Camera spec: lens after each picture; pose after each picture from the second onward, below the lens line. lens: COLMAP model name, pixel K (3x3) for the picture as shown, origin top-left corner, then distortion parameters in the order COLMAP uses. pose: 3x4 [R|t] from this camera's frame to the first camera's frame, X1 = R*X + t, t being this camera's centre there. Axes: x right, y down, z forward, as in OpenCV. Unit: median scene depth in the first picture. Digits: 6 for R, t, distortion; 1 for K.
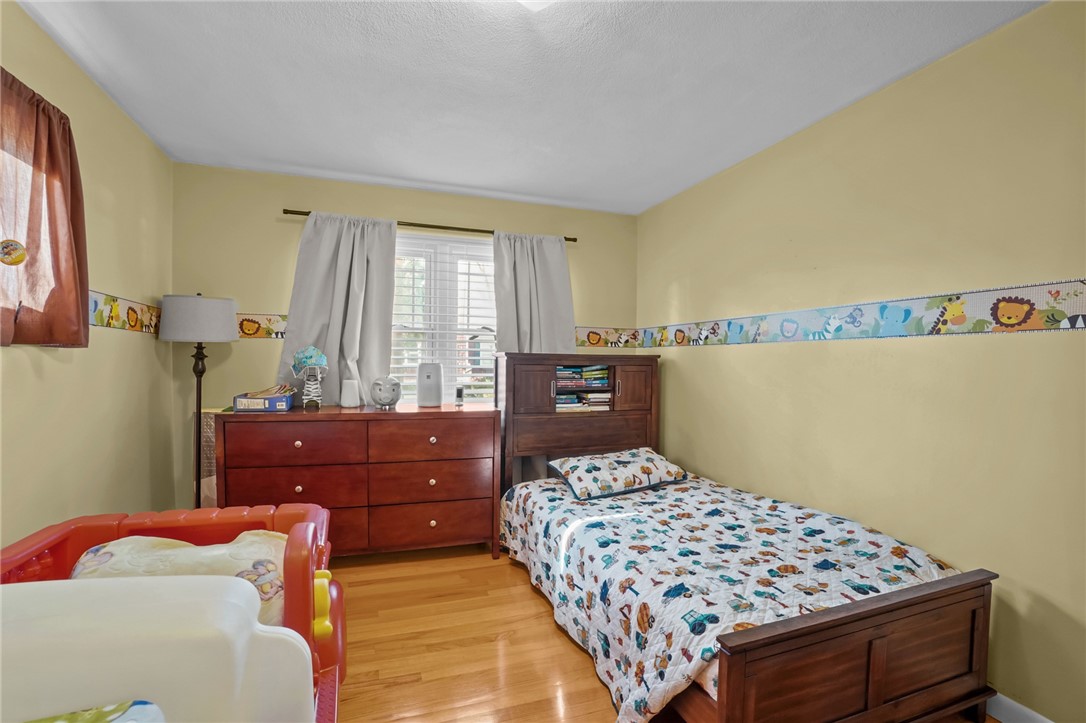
lens RADIAL K [[483.7, 0, 548.0], [0, 483.7, 371.8], [0, 0, 1]] dist [-0.061372, 0.018465]
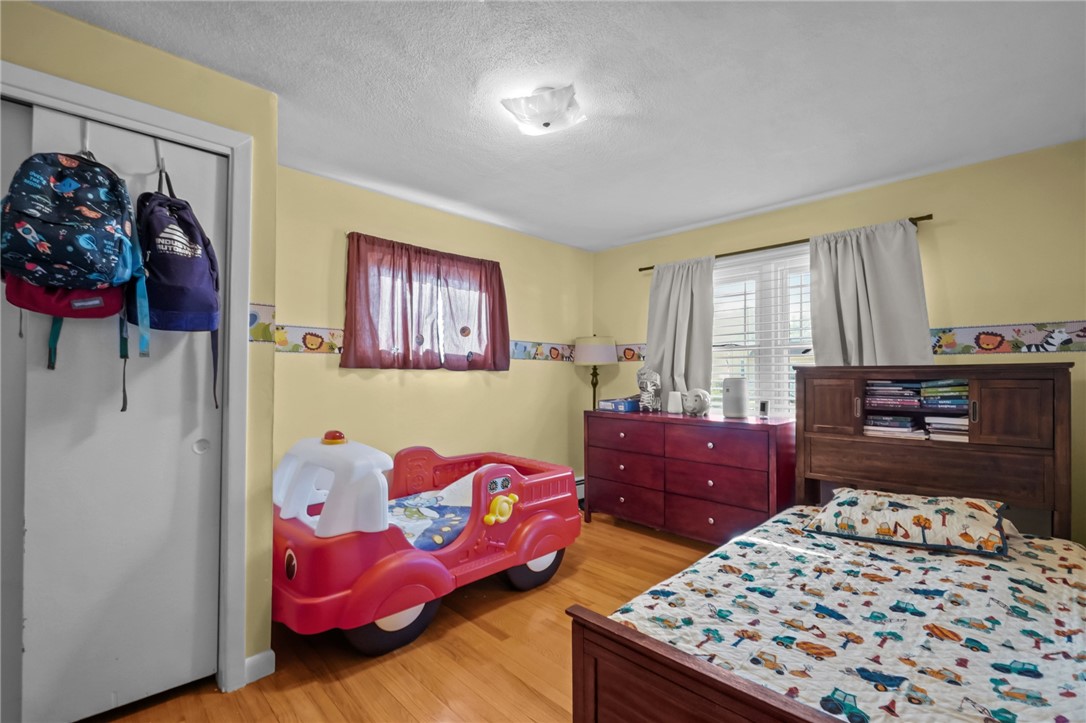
lens RADIAL K [[483.7, 0, 548.0], [0, 483.7, 371.8], [0, 0, 1]] dist [-0.061372, 0.018465]
pose [[0.402182, -0.018284, -0.915377, 0.644042], [-0.015392, 0.999524, -0.026727, 0.004199], [0.915430, 0.024838, 0.401709, 0.194211]]
